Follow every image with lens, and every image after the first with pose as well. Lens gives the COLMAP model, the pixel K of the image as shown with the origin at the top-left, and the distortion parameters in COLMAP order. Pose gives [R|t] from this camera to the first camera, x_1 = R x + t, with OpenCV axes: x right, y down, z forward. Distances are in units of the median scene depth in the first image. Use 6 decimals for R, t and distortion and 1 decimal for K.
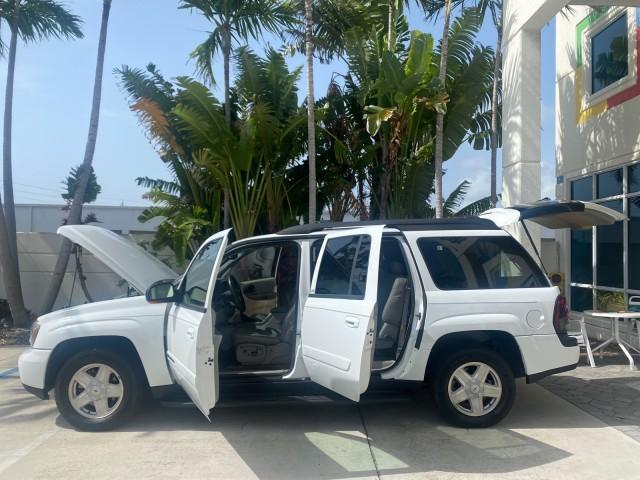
lens RADIAL K [[495.2, 0, 320.0], [0, 495.2, 240.0], [0, 0, 1]] dist [0.003923, -0.000381]
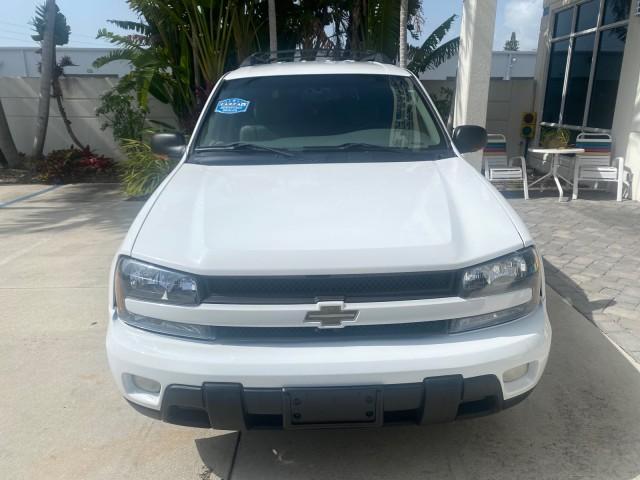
lens RADIAL K [[495.2, 0, 320.0], [0, 495.2, 240.0], [0, 0, 1]] dist [0.003923, -0.000381]
pose [[0.999280, -0.001647, -0.037898, 0.121639], [0.013023, 0.953232, 0.301960, 0.005917], [0.035628, -0.302237, 0.952567, -0.068570]]
